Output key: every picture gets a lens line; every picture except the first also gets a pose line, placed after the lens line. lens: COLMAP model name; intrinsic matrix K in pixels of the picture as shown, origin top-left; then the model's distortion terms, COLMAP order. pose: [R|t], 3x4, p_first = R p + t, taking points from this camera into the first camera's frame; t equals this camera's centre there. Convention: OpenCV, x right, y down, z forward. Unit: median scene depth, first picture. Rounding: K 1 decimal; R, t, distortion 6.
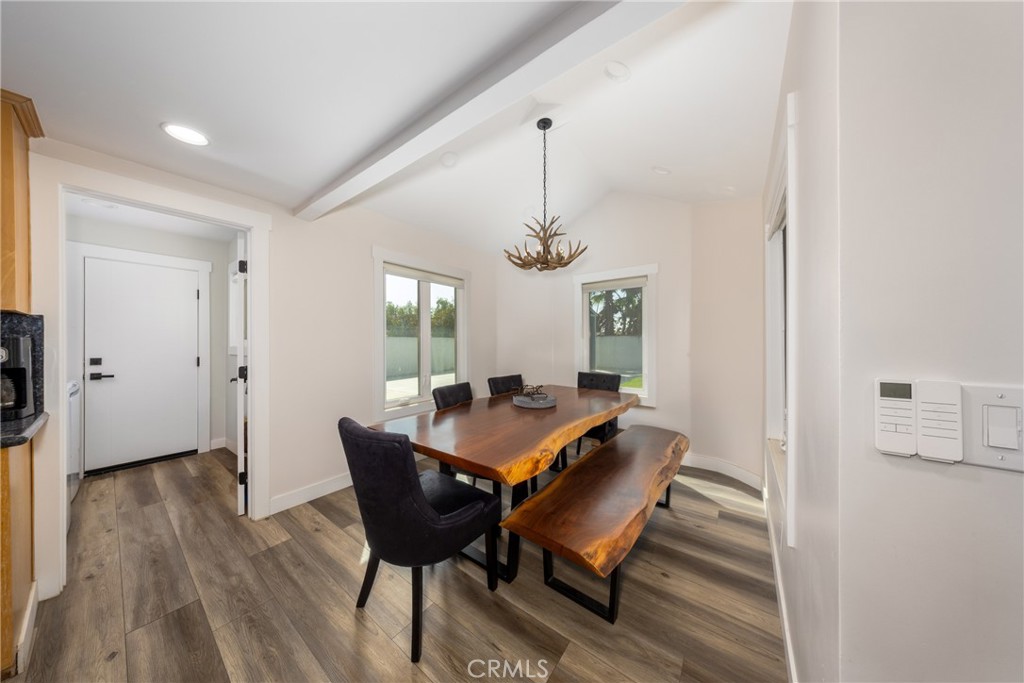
lens RADIAL K [[311.7, 0, 500.0], [0, 311.7, 341.5], [0, 0, 1]] dist [-0.000753, 0.000006]
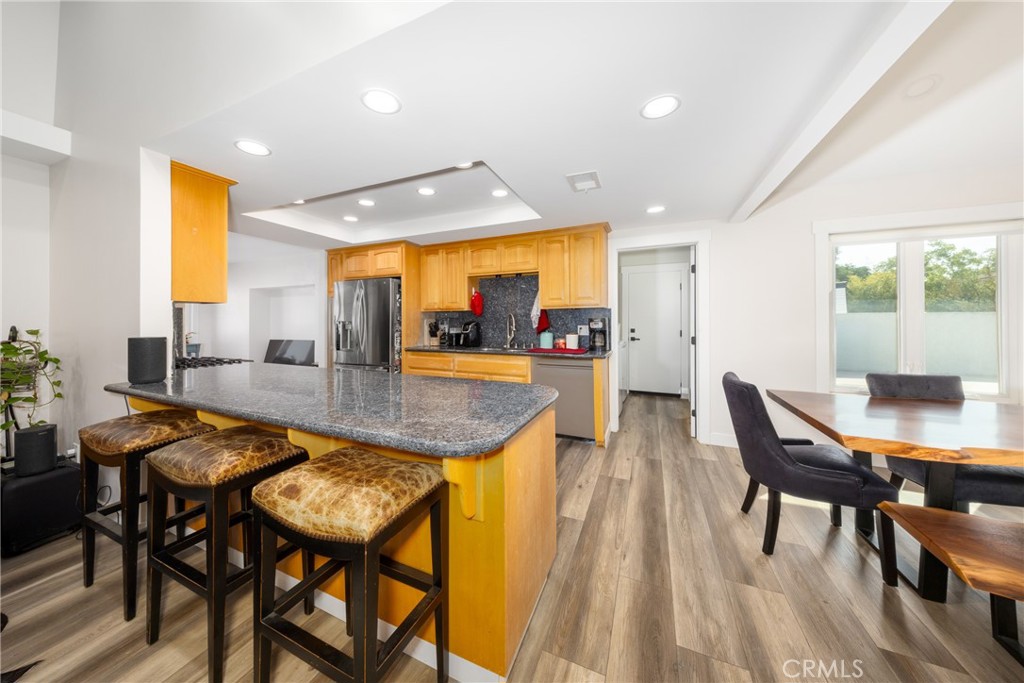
lens RADIAL K [[330.3, 0, 495.6], [0, 330.3, 321.2], [0, 0, 1]] dist [-0.000431, -0.000019]
pose [[0.230221, 0.001626, -0.973137, 0.492947], [0.005019, 0.999983, 0.002859, 0.001014], [0.973125, -0.005543, 0.230209, -0.274900]]
